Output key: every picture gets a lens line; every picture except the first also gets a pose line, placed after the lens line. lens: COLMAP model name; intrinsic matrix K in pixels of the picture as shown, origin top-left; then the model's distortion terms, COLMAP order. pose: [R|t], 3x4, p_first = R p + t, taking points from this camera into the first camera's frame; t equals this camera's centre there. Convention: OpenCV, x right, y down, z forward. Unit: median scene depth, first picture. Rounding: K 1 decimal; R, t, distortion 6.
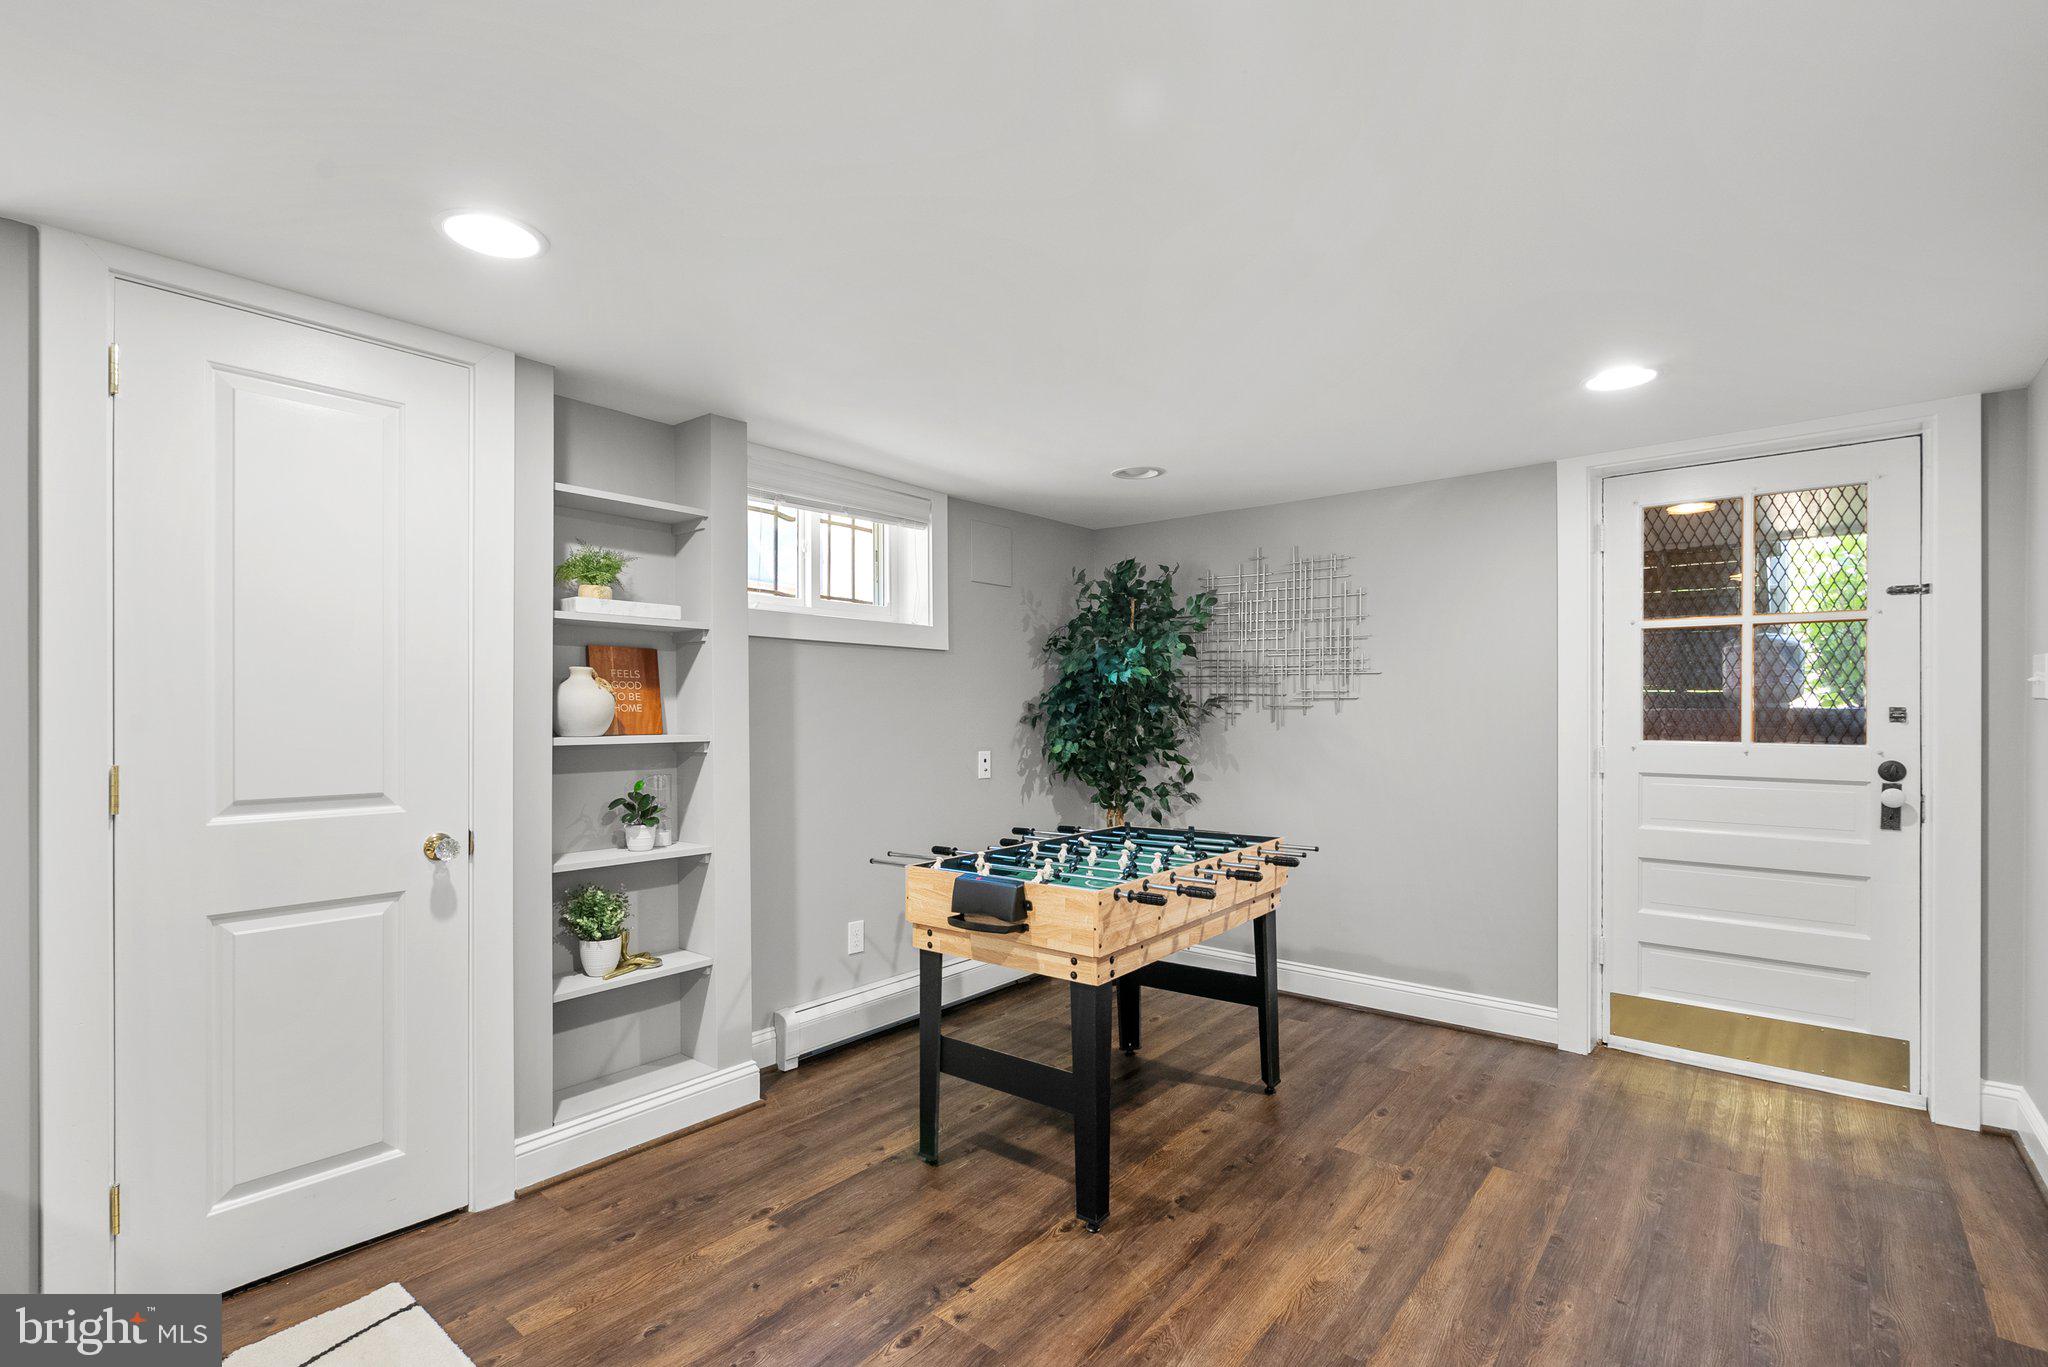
lens RADIAL K [[946.3, 0, 1016.8], [0, 946.3, 718.7], [0, 0, 1]] dist [-0.010755, 0.005201]
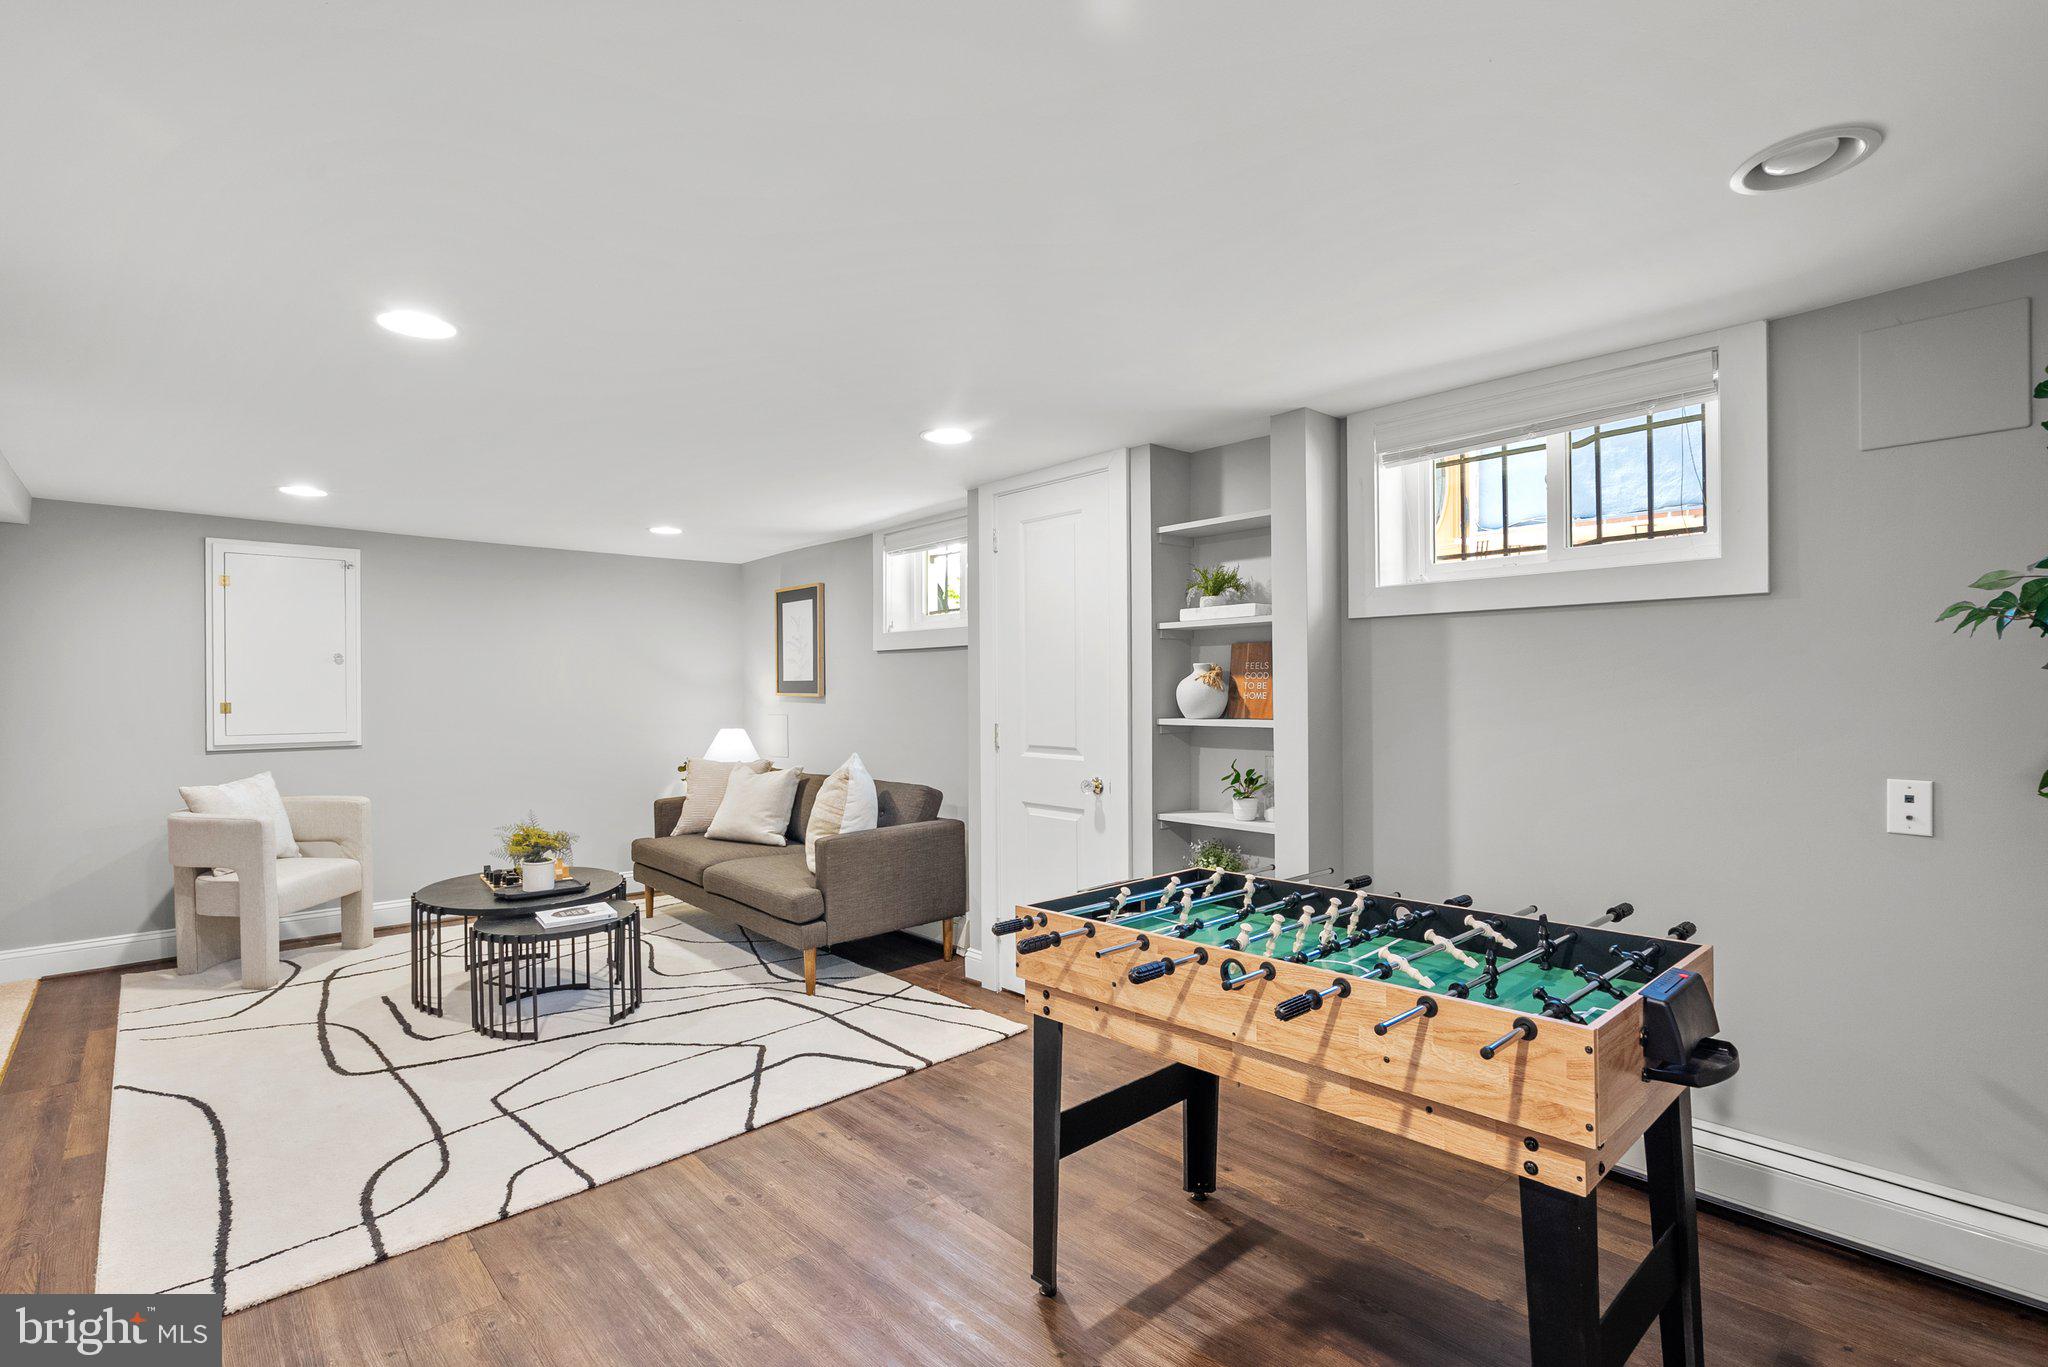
lens RADIAL K [[946.3, 0, 1013.4], [0, 946.3, 691.7], [0, 0, 1]] dist [-0.010755, 0.005201]
pose [[-0.143529, 0.003976, -0.989638, 0.736325], [-0.000742, 0.999991, 0.004126, -0.019616], [0.989646, 0.001327, -0.143525, 0.839078]]
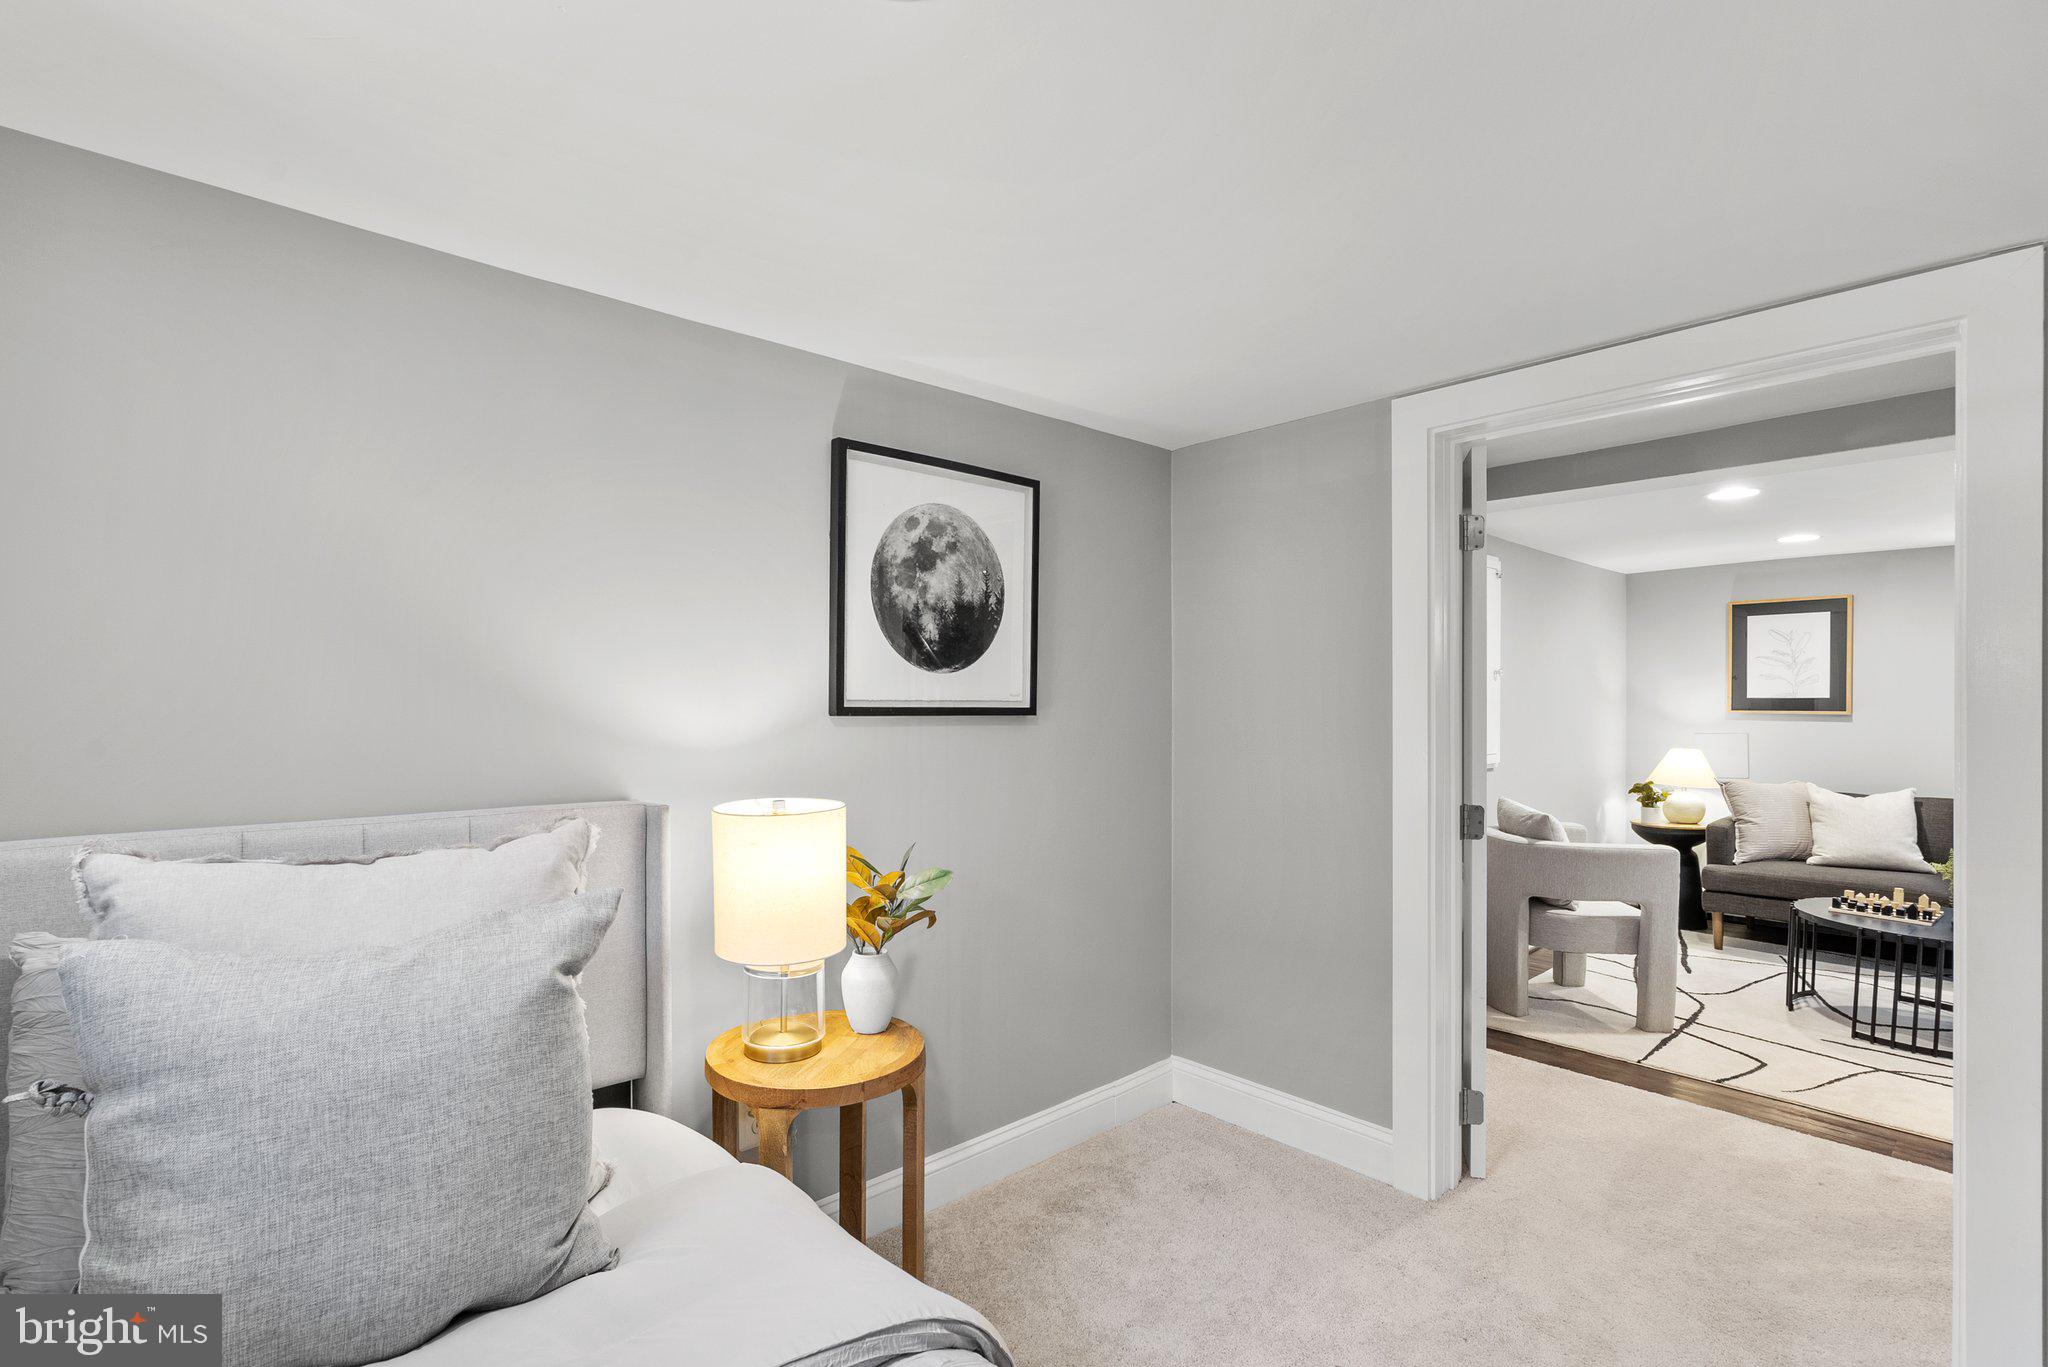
lens RADIAL K [[946.3, 0, 1020.0], [0, 946.3, 710.3], [0, 0, 1]] dist [-0.010755, 0.005201]
pose [[-0.146216, 0.004642, -0.989242, 0.906887], [-0.004983, 0.999973, 0.005429, -0.012531], [0.989240, 0.005724, -0.146189, -1.088959]]
